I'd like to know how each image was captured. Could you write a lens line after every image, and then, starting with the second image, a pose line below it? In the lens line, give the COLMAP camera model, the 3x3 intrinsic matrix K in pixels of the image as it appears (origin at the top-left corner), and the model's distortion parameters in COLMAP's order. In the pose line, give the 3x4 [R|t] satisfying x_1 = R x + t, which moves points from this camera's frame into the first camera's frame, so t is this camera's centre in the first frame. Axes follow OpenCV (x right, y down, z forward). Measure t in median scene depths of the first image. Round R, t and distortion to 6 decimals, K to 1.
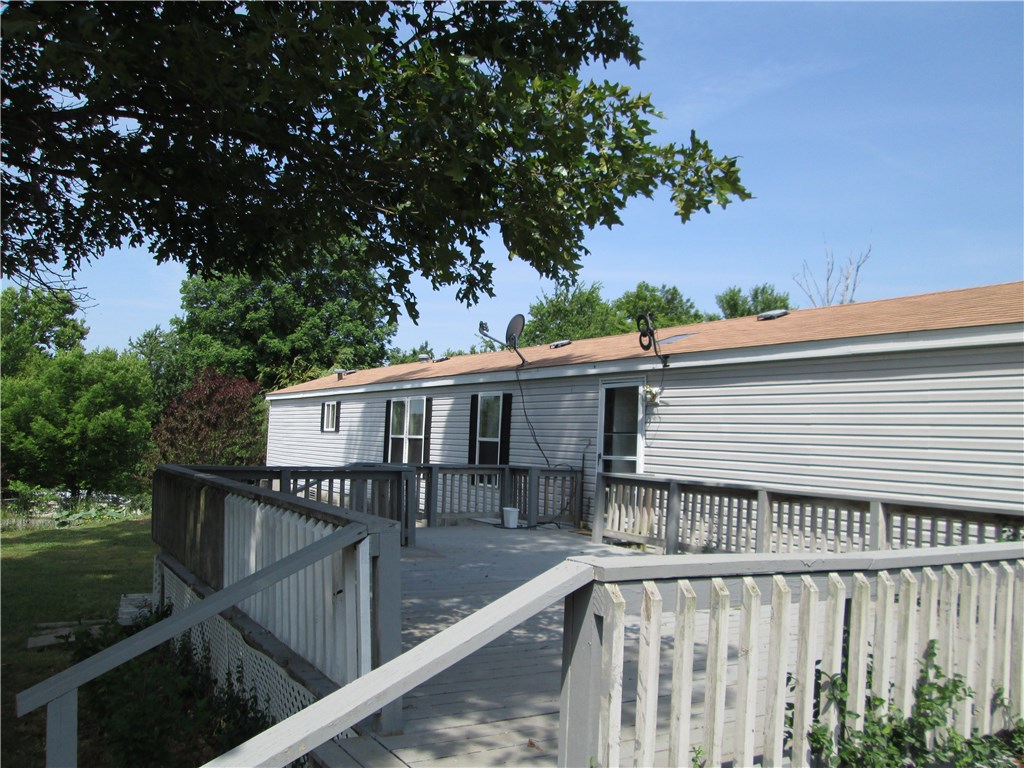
lens RADIAL K [[842.2, 0, 507.6], [0, 842.2, 375.6], [0, 0, 1]] dist [-0.046530, 0.010027]
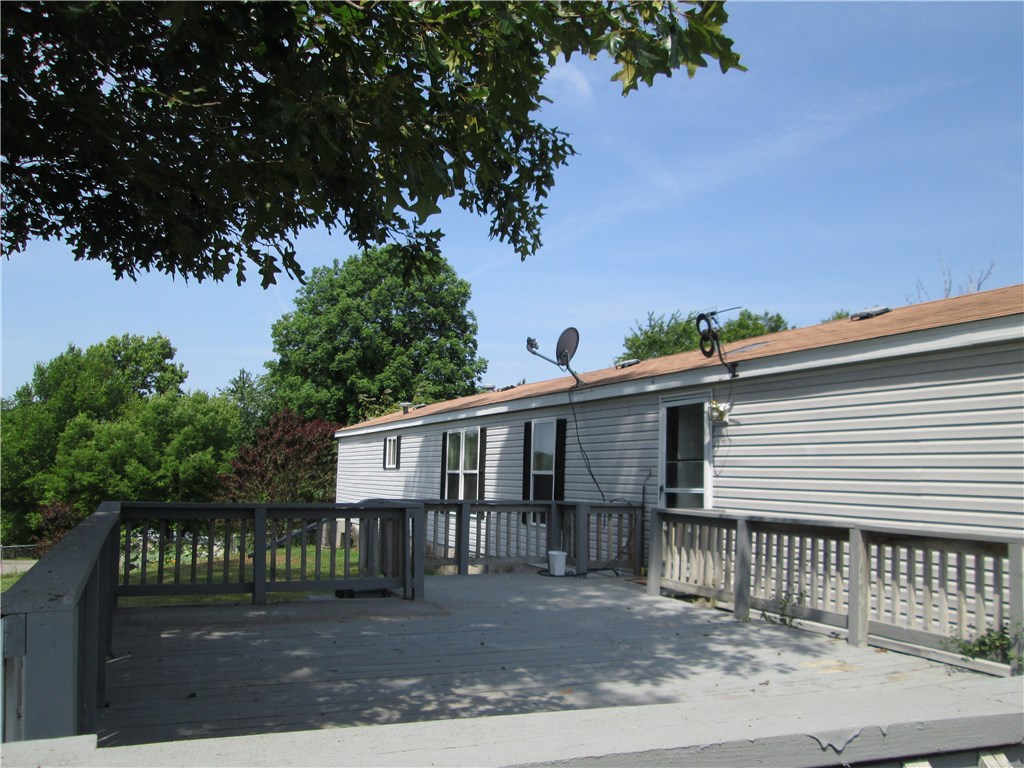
lens RADIAL K [[851.4, 0, 501.0], [0, 851.4, 383.2], [0, 0, 1]] dist [-0.075328, 0.100962]
pose [[0.991292, -0.022755, -0.129704, 0.053676], [0.017653, 0.999030, -0.040352, 0.018864], [0.130497, 0.037711, 0.990731, 0.119515]]
